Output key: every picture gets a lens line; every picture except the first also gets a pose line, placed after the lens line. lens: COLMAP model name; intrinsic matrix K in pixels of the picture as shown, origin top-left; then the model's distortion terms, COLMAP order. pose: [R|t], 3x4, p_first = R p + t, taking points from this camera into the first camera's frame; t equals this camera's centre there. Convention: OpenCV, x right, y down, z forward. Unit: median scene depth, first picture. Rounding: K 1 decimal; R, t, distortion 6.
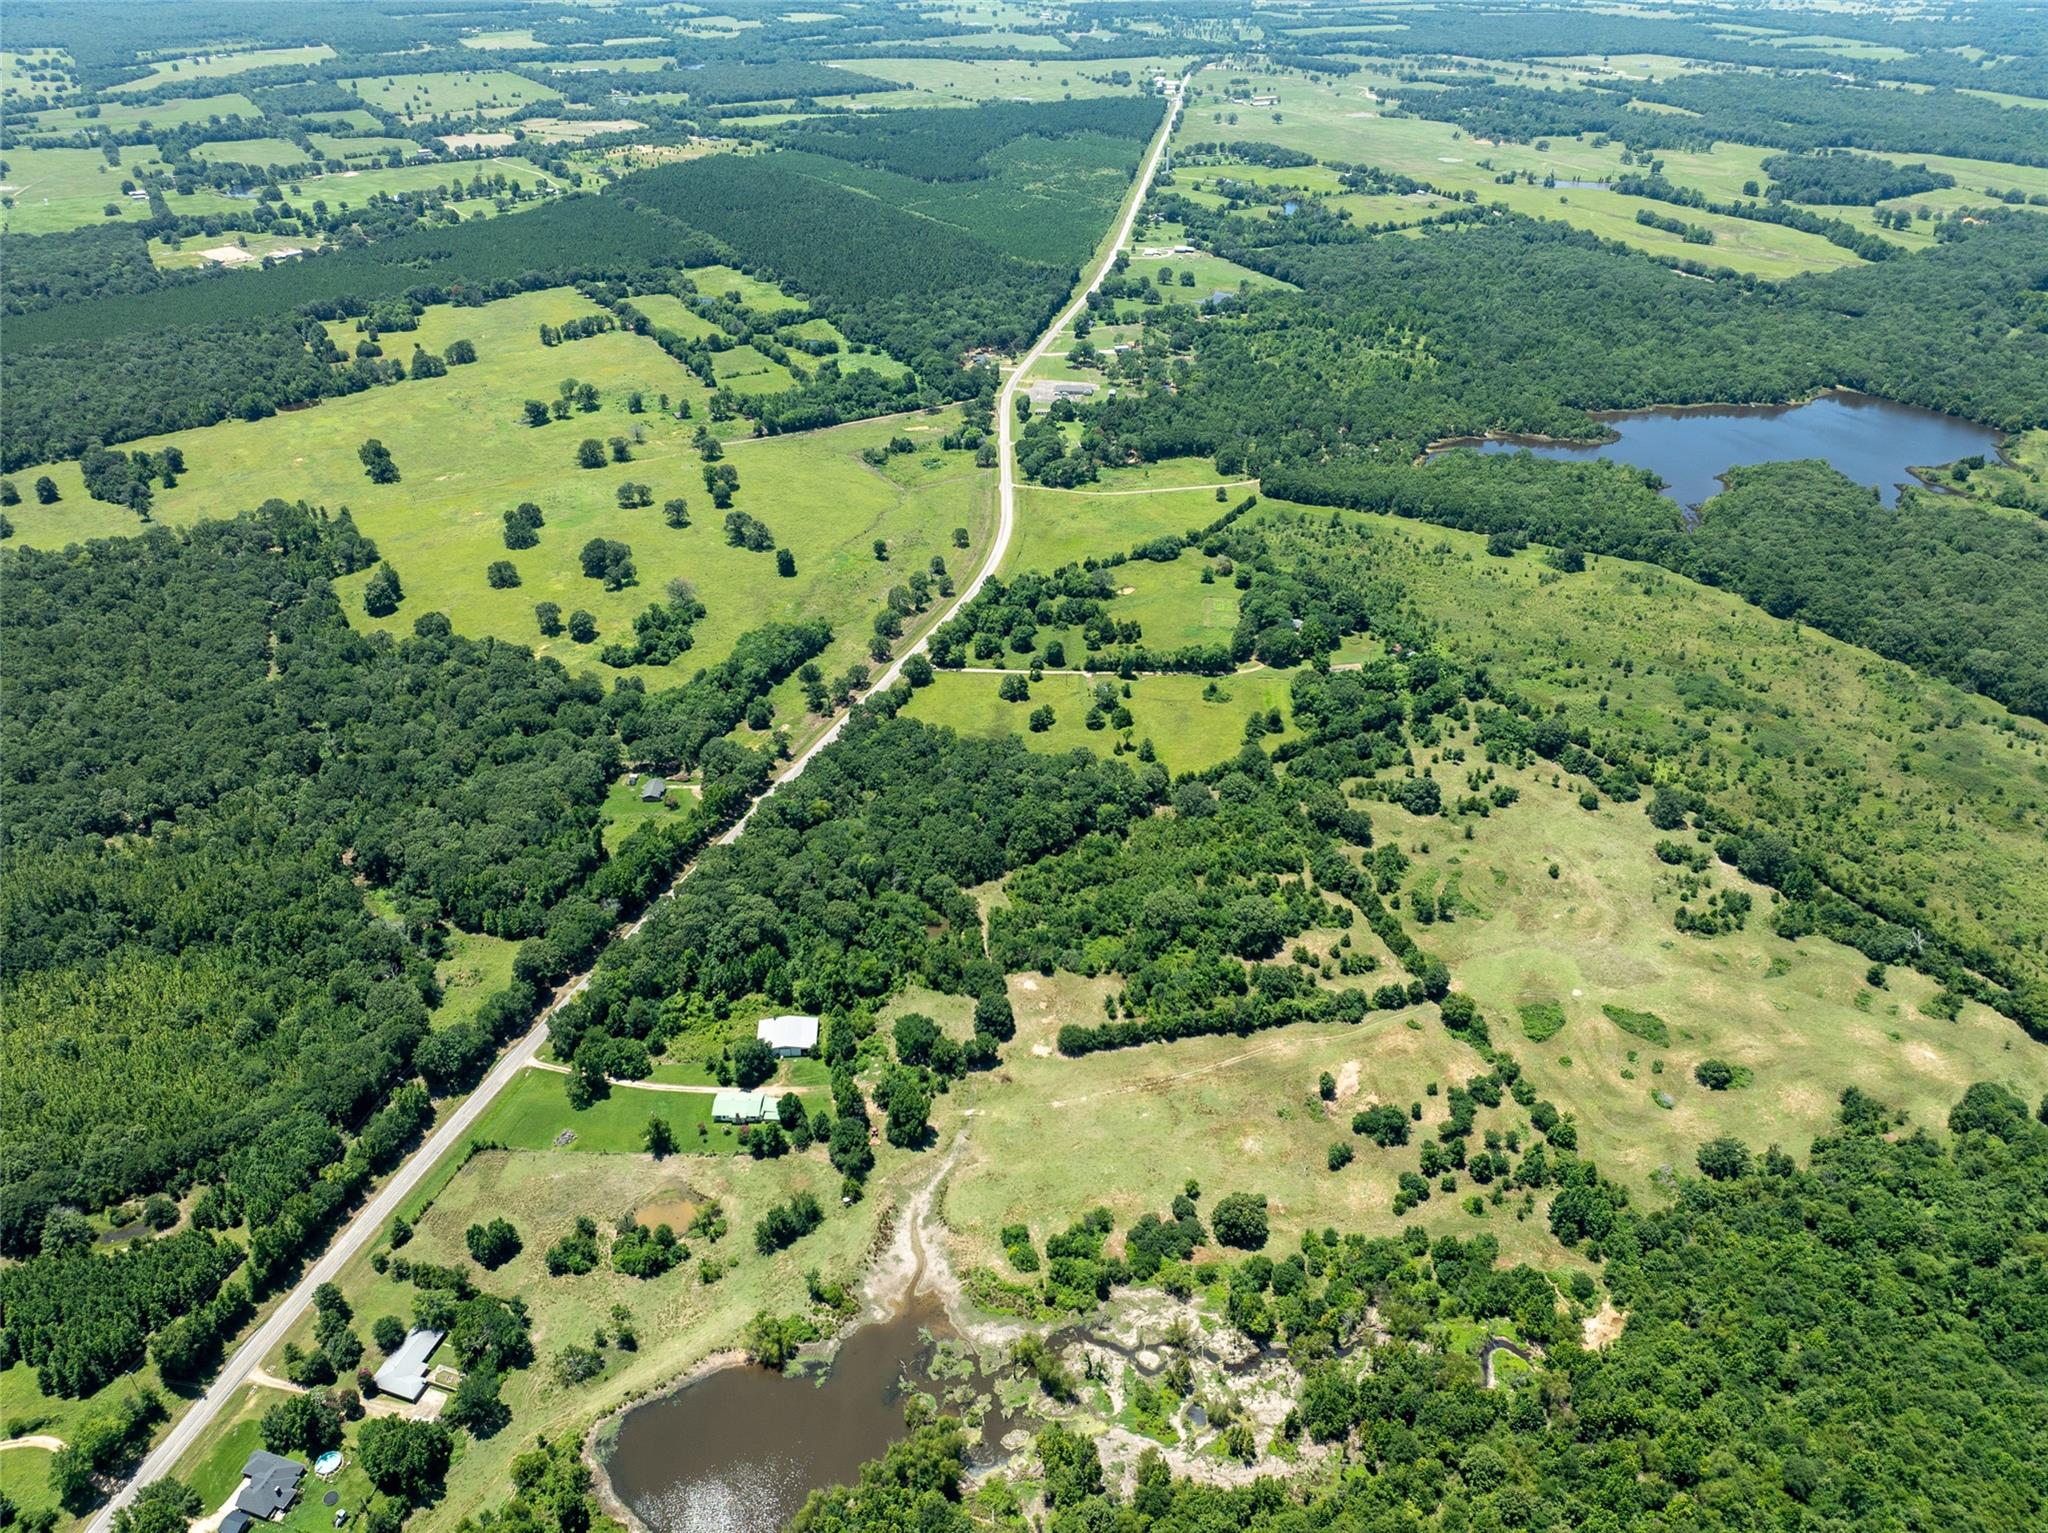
lens RADIAL K [[1445.3, 0, 1015.5], [0, 1445.3, 770.0], [0, 0, 1]] dist [-0.044750, 0.014724]
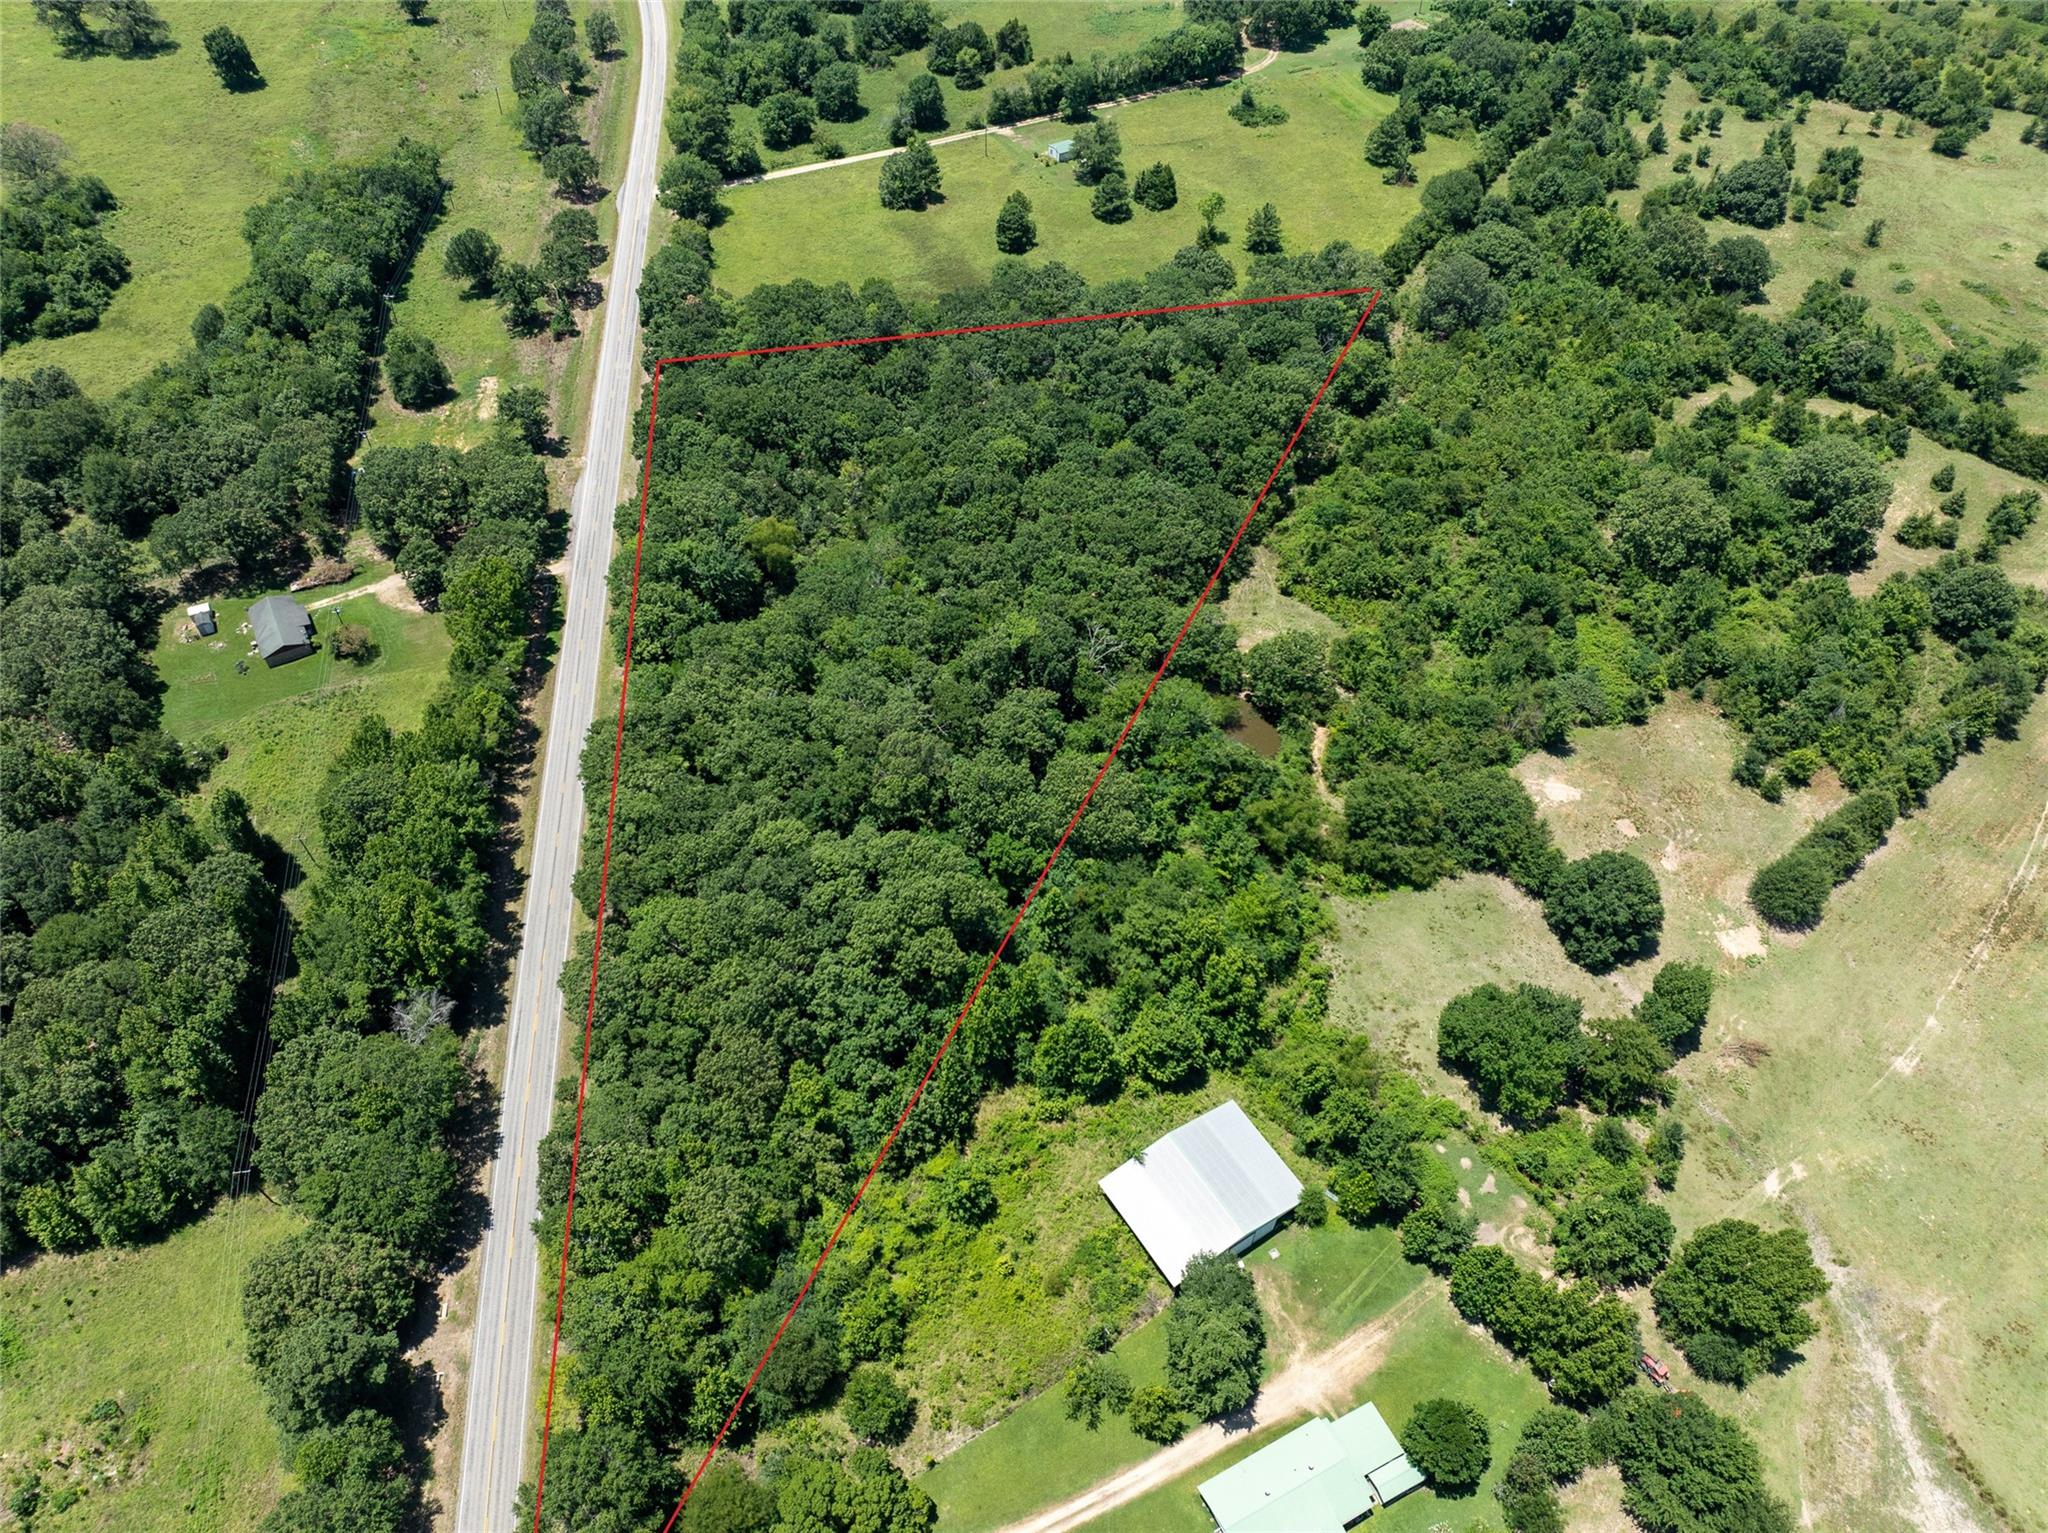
lens RADIAL K [[1448.9, 0, 1033.4], [0, 1448.9, 759.8], [0, 0, 1]] dist [-0.047475, 0.021109]
pose [[0.873188, -0.353114, 0.335935, -0.180453], [0.247442, 0.915011, 0.318634, -0.021328], [-0.419898, -0.195104, 0.886352, 0.477808]]
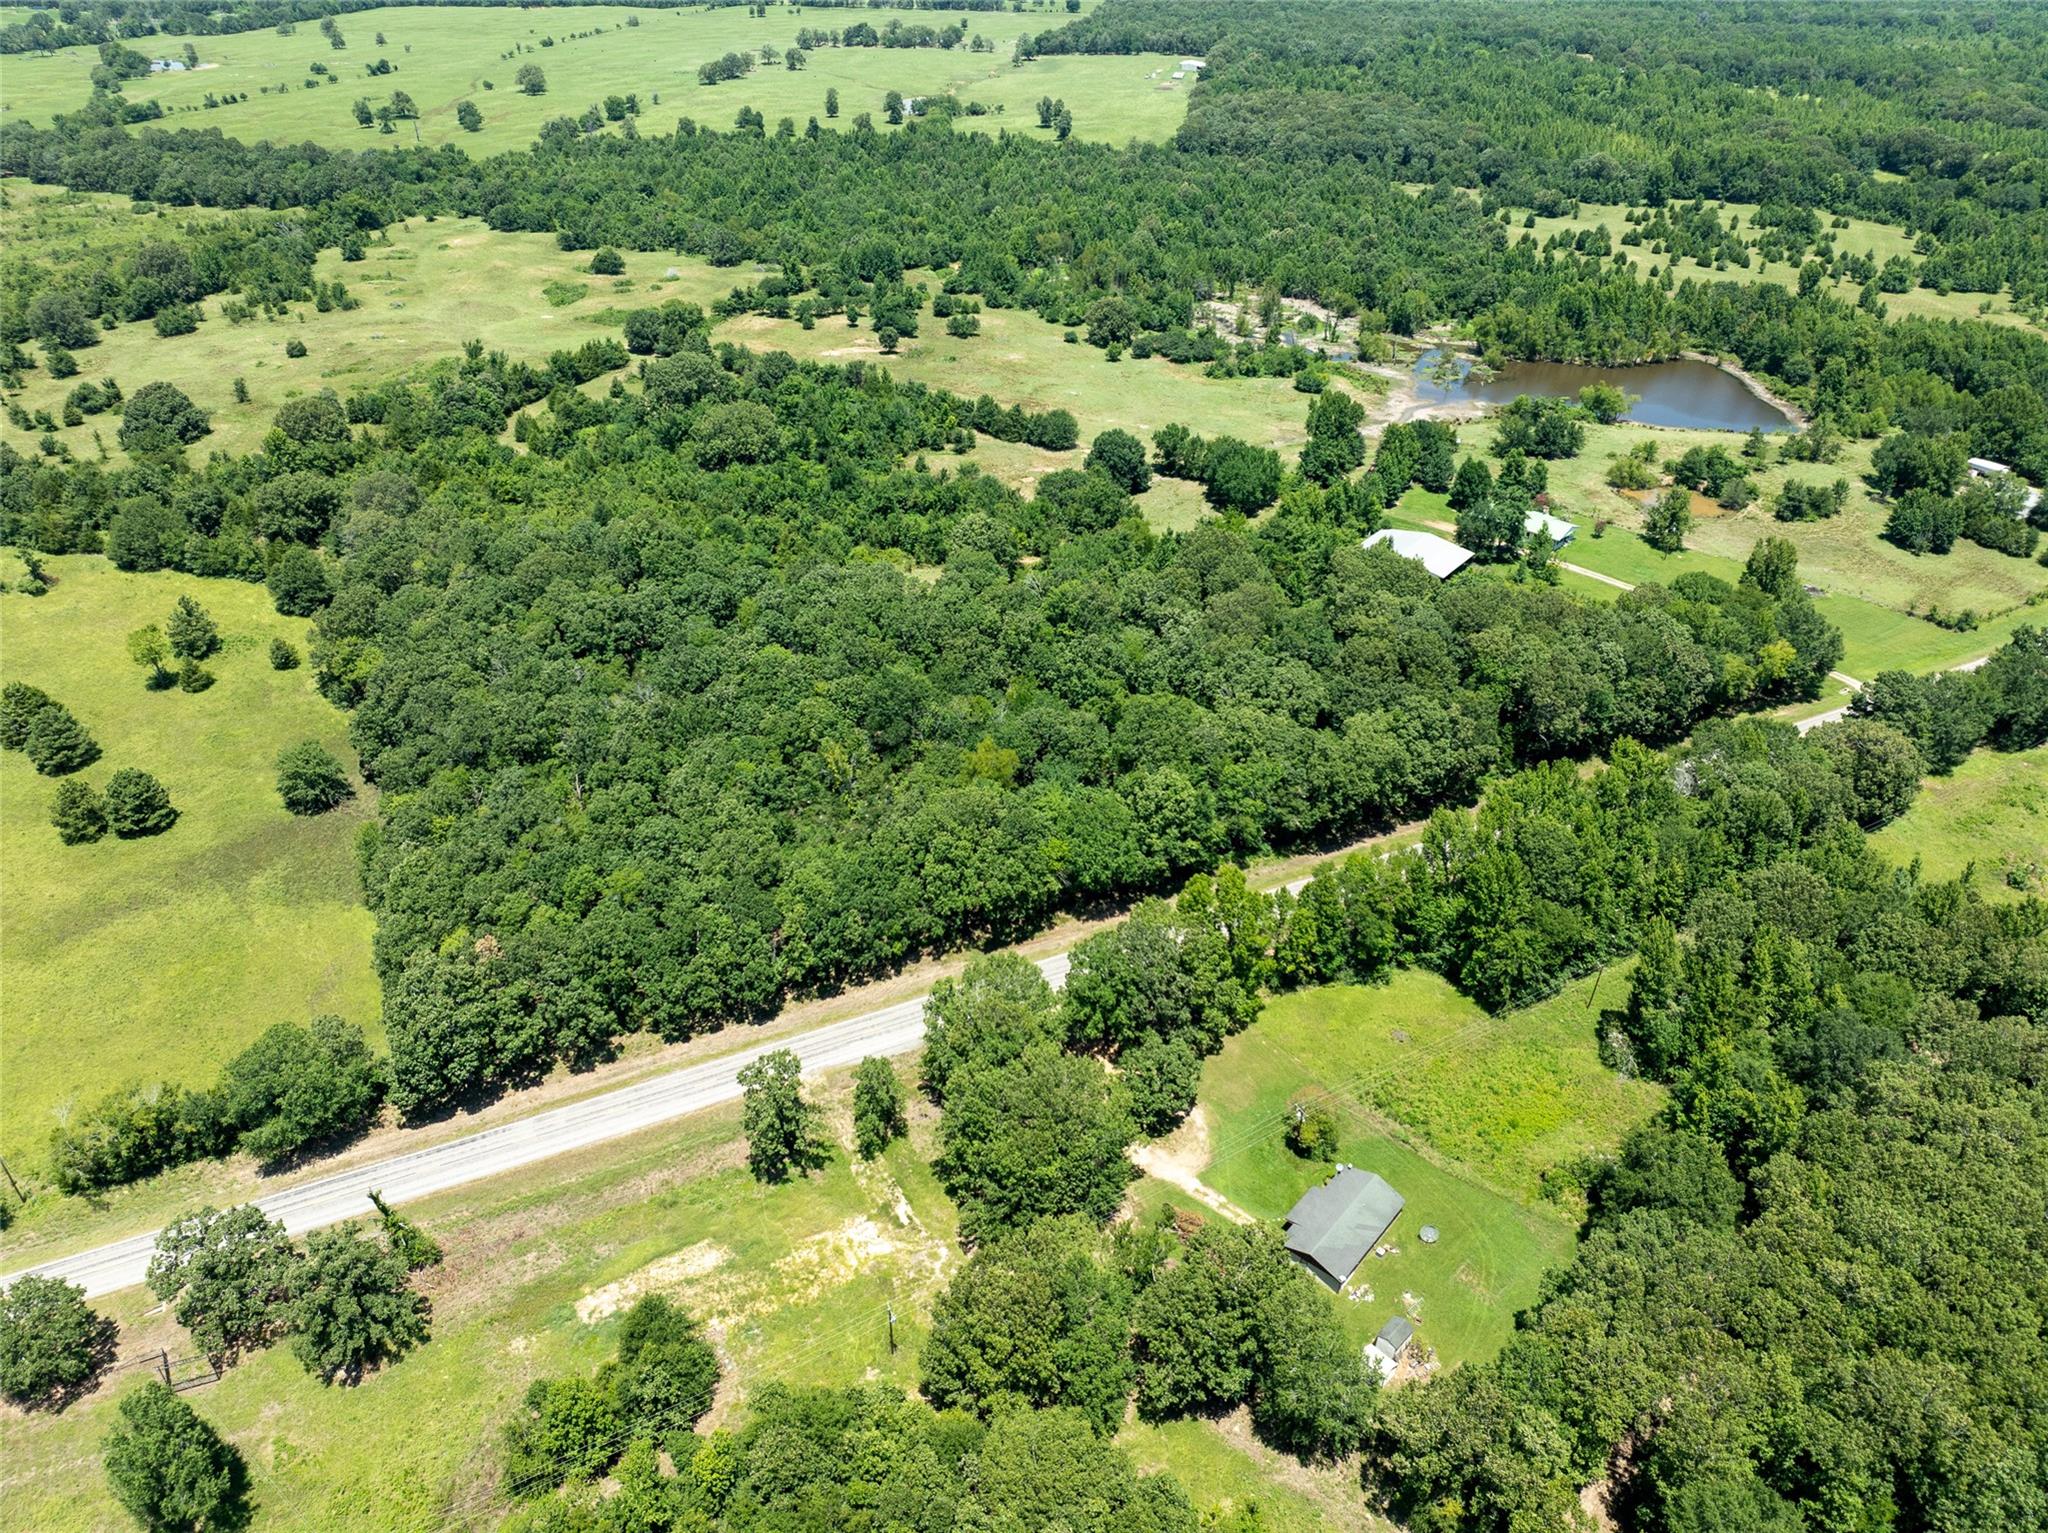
lens RADIAL K [[1445.3, 0, 1039.9], [0, 1445.3, 782.6], [0, 0, 1]] dist [-0.044750, 0.014724]
pose [[-0.750360, -0.369107, 0.548379, -0.264345], [0.338772, 0.497628, 0.798498, -0.191804], [-0.567620, 0.784937, -0.248357, 0.855664]]
